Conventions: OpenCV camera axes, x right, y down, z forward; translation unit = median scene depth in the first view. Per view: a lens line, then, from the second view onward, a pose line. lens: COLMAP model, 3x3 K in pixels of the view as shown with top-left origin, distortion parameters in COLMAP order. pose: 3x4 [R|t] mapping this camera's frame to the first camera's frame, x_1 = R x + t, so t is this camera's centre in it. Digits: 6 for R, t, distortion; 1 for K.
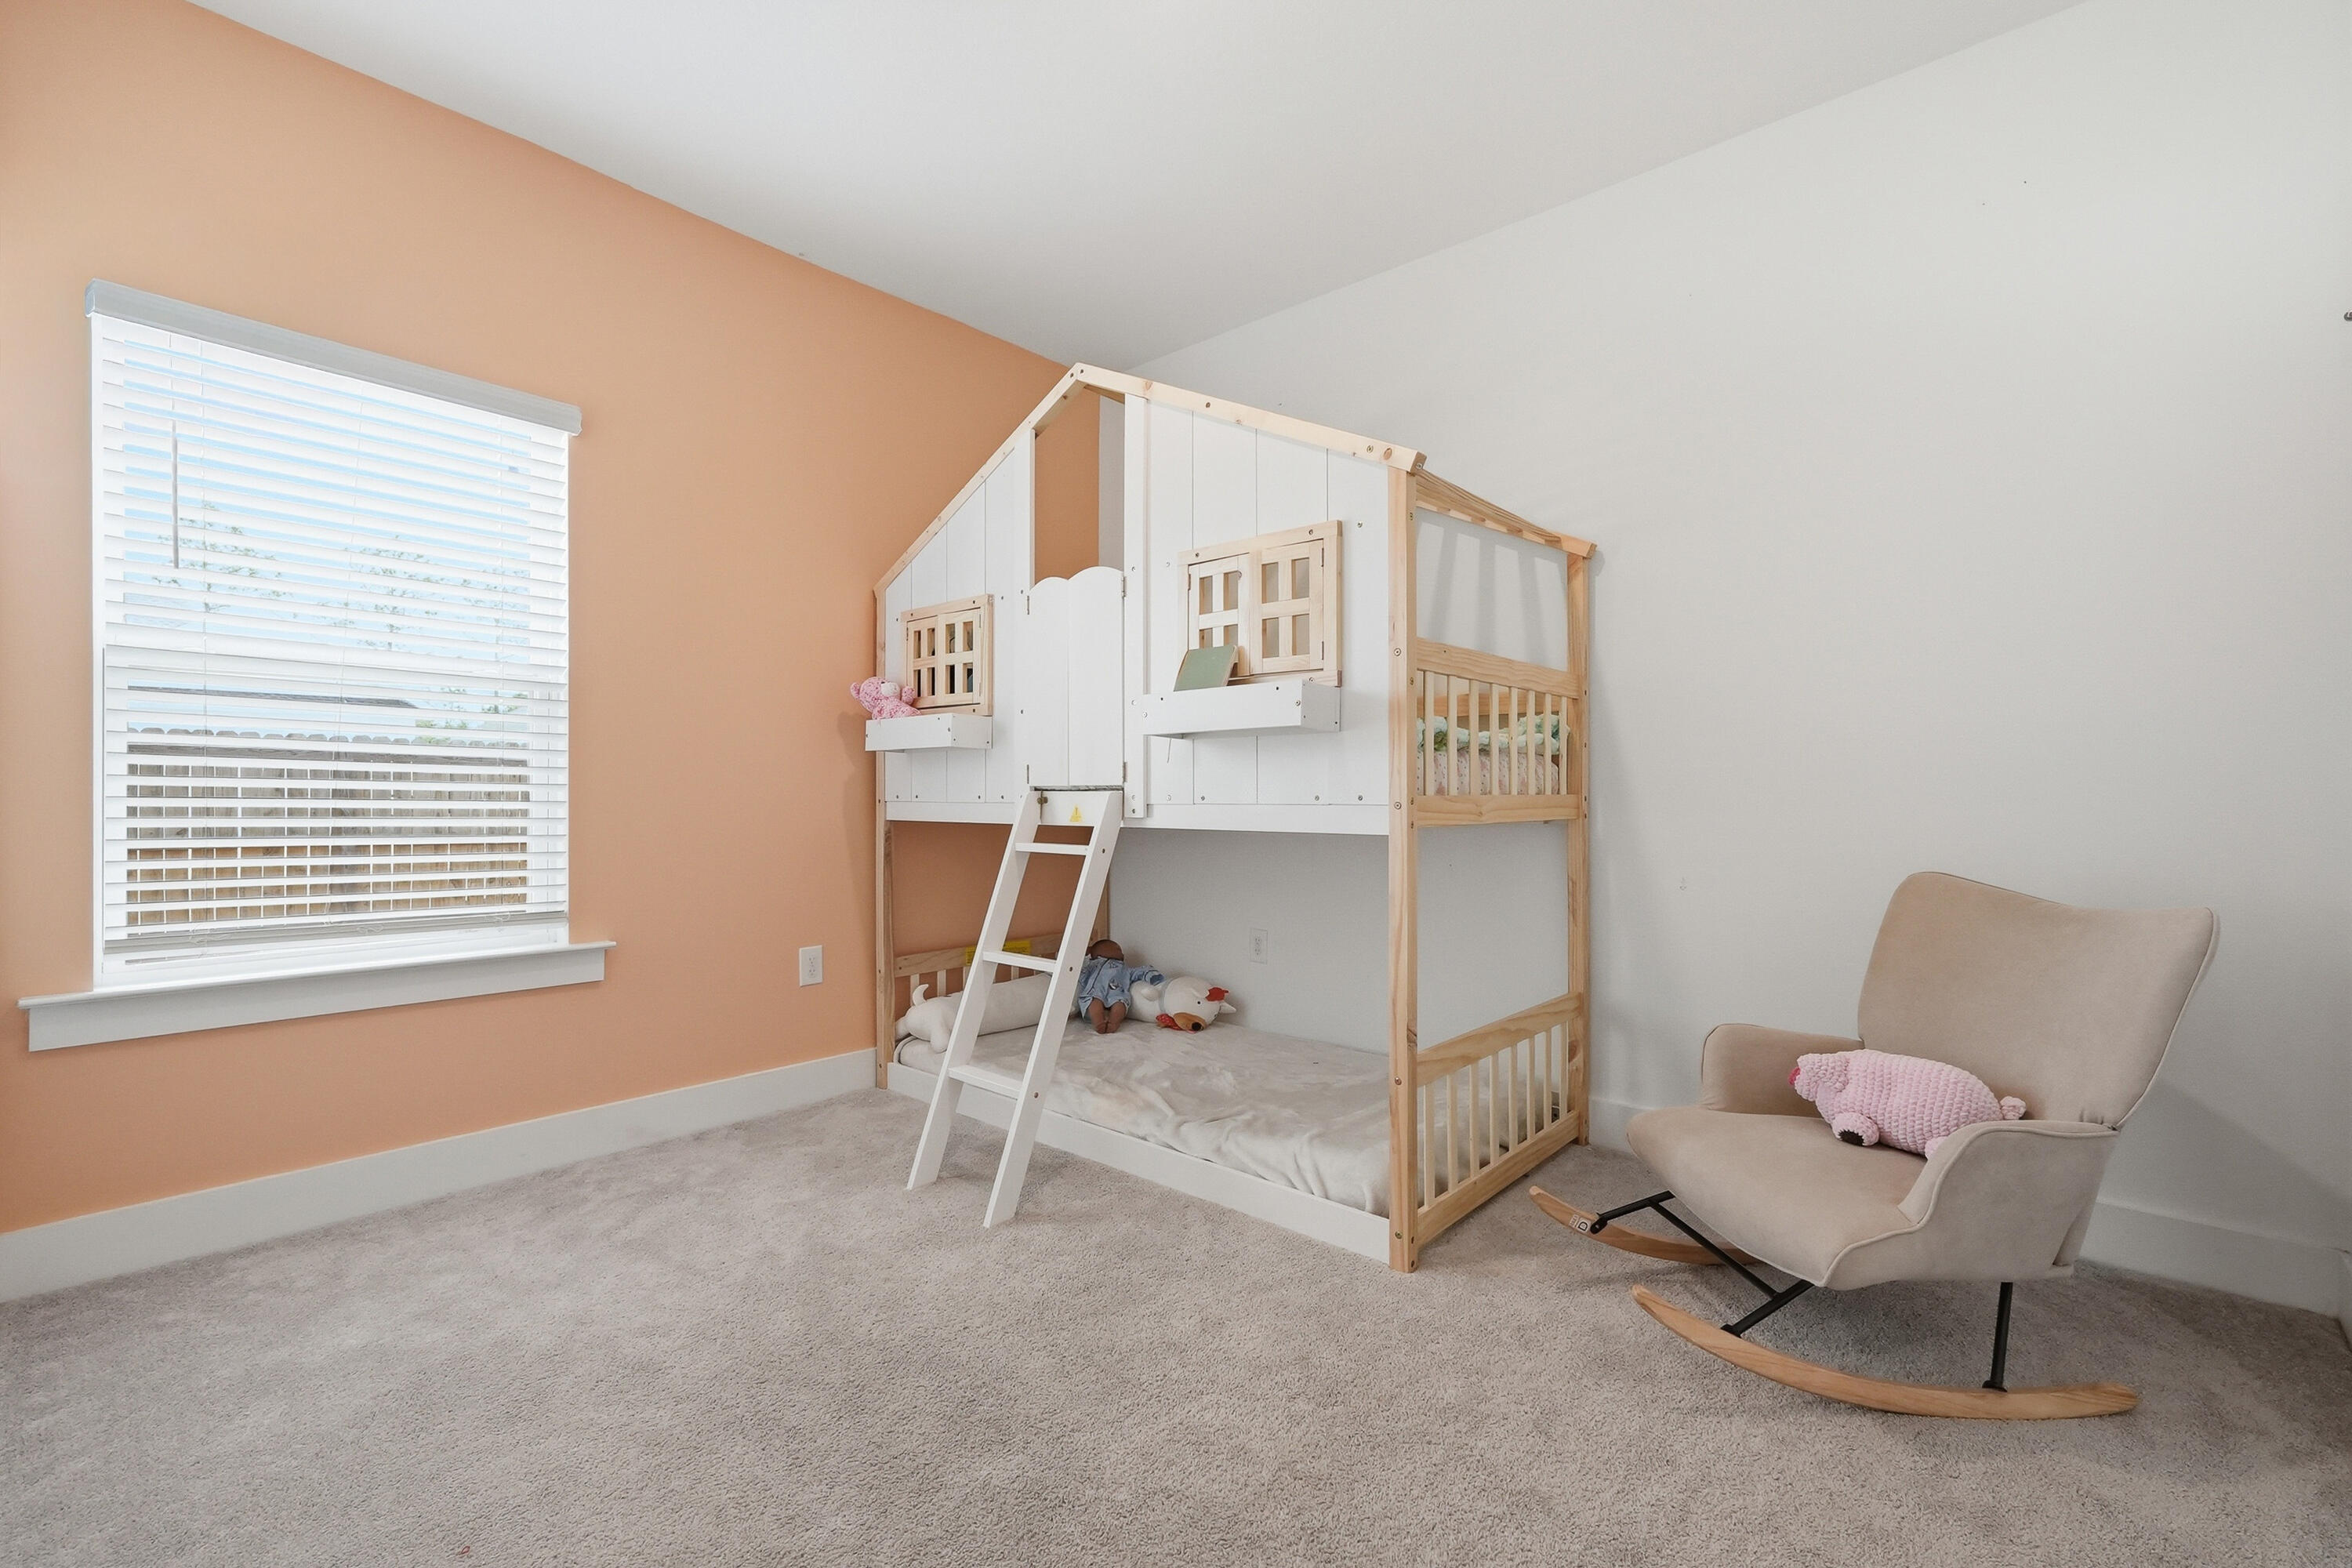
lens RADIAL K [[1010.1, 0, 1176.0], [0, 1010.1, 784.0], [0, 0, 1]] dist [-0.000725, 0.000362]
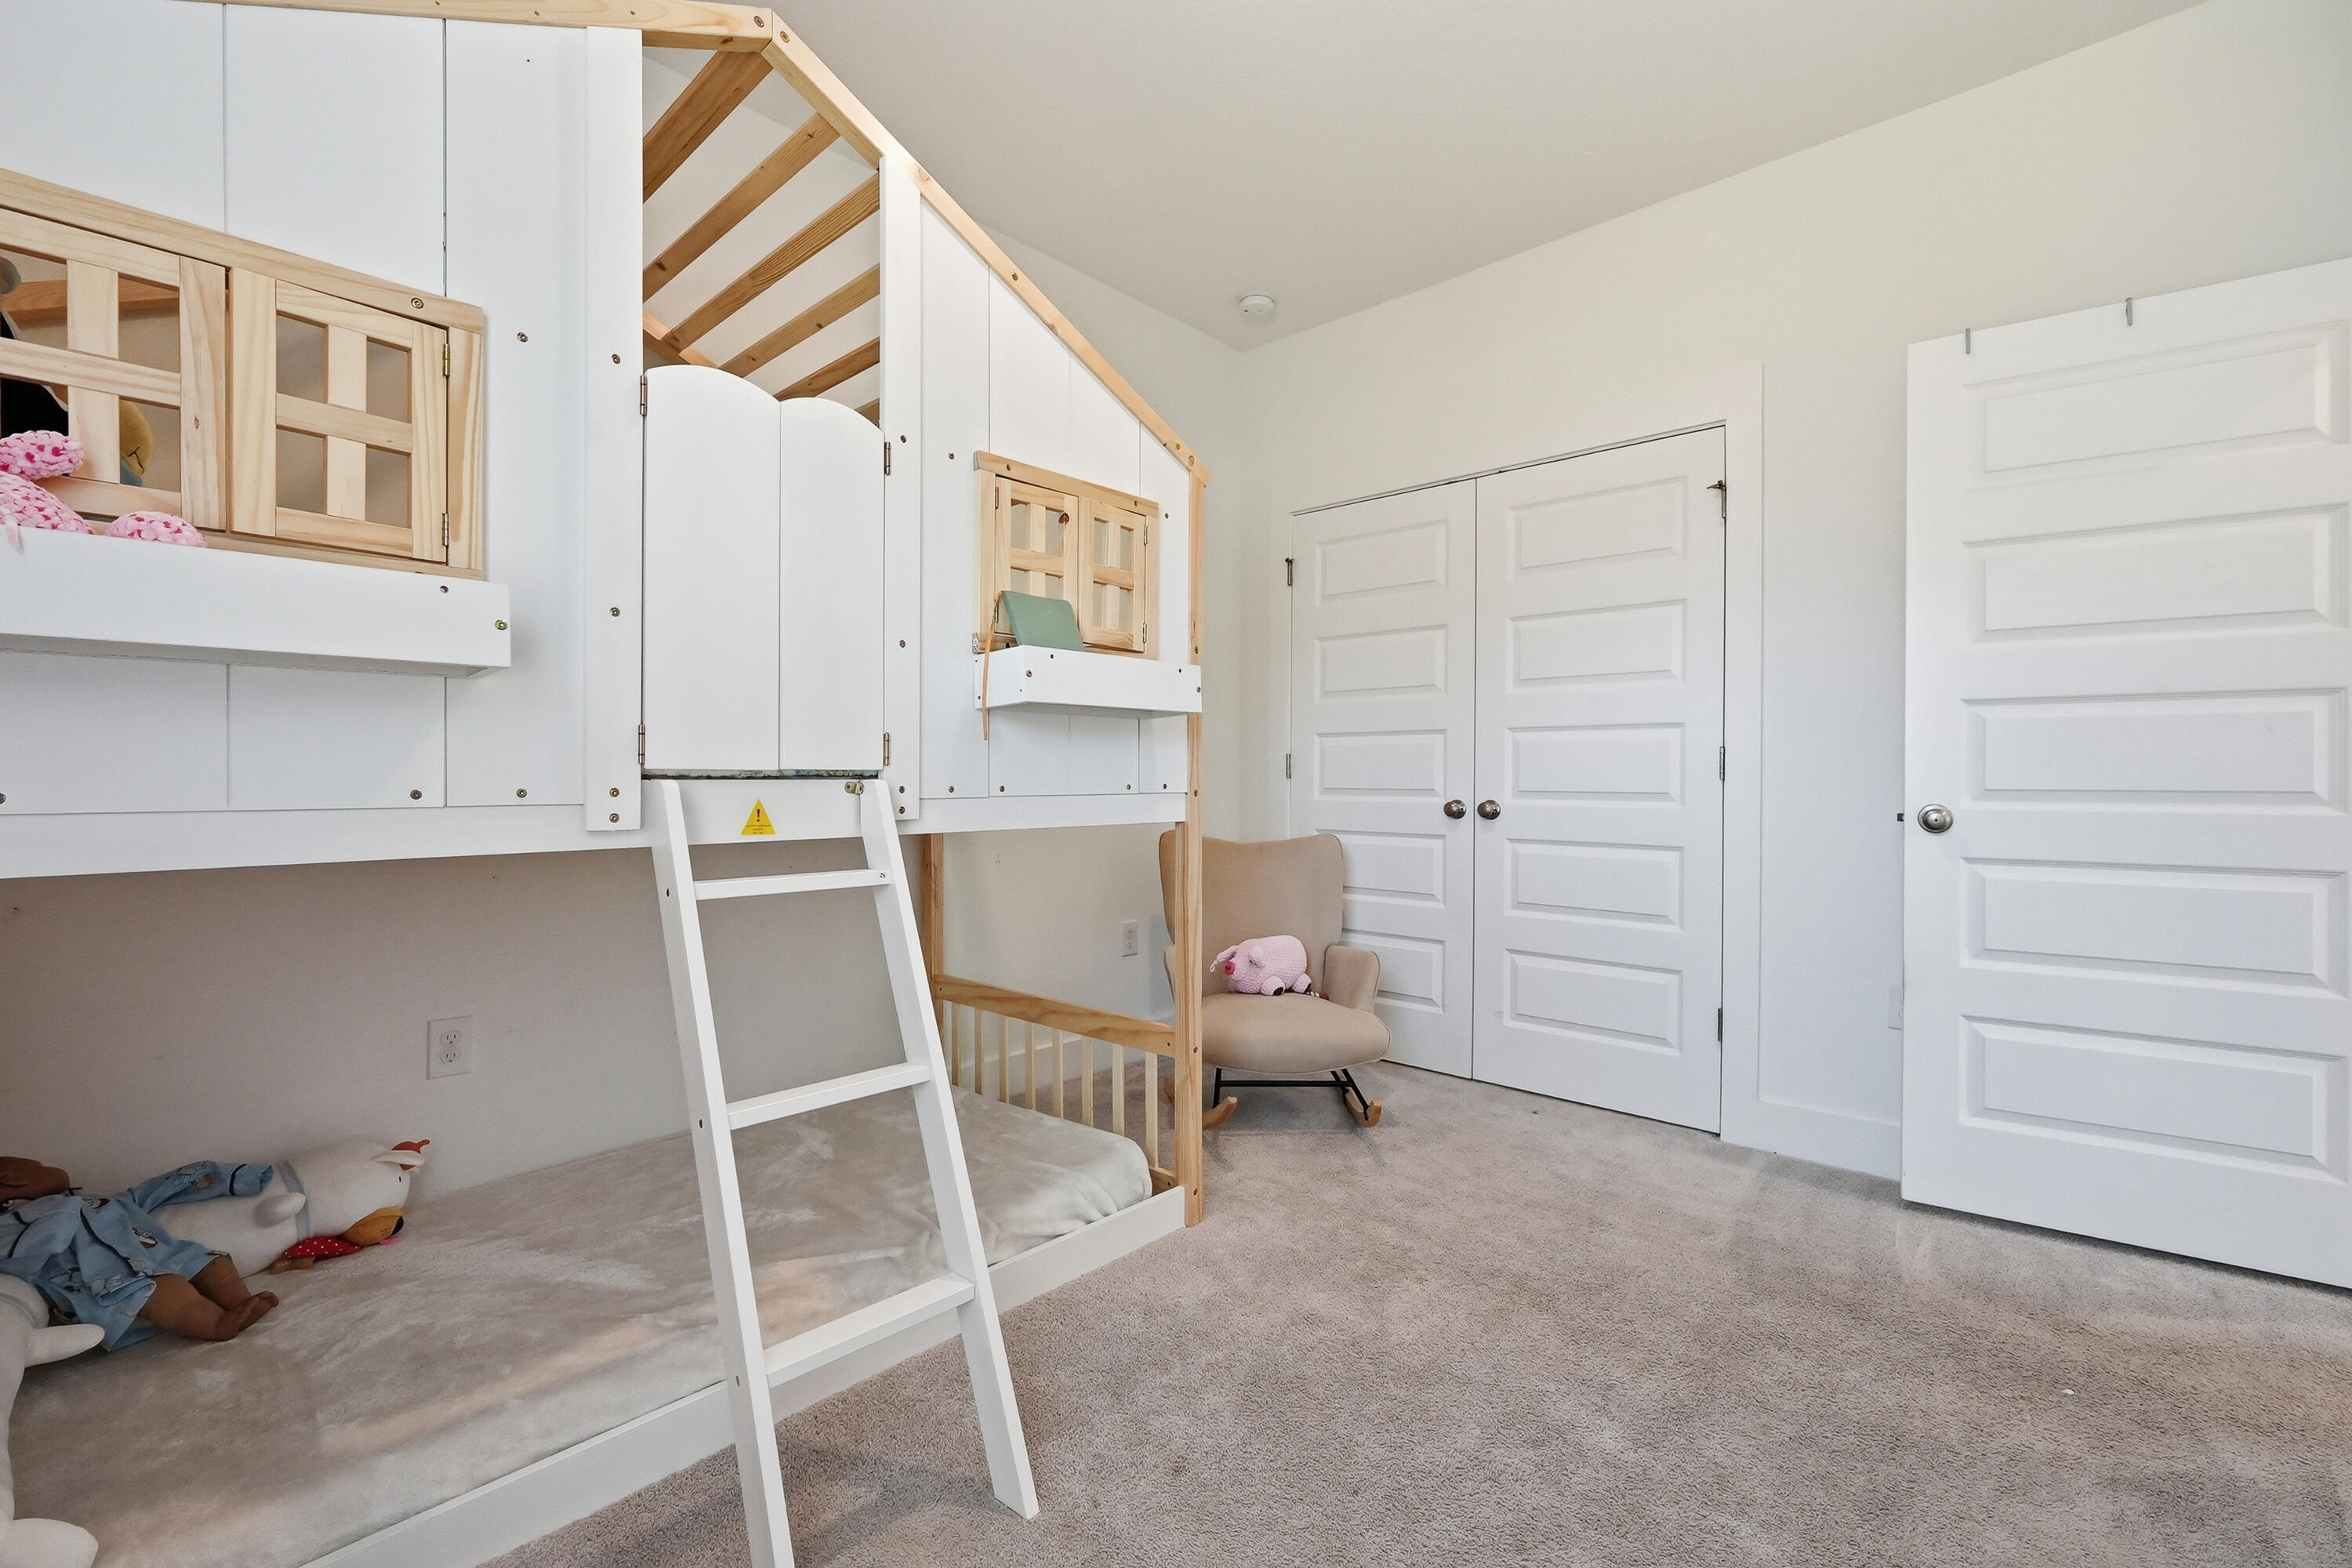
lens RADIAL K [[1010.1, 0, 1176.0], [0, 1010.1, 784.0], [0, 0, 1]] dist [-0.000725, 0.000362]
pose [[0.021495, -0.003896, 0.999761, -0.675791], [-0.006640, 0.999970, 0.004040, 0.006414], [-0.999747, -0.006726, 0.021468, 0.790069]]
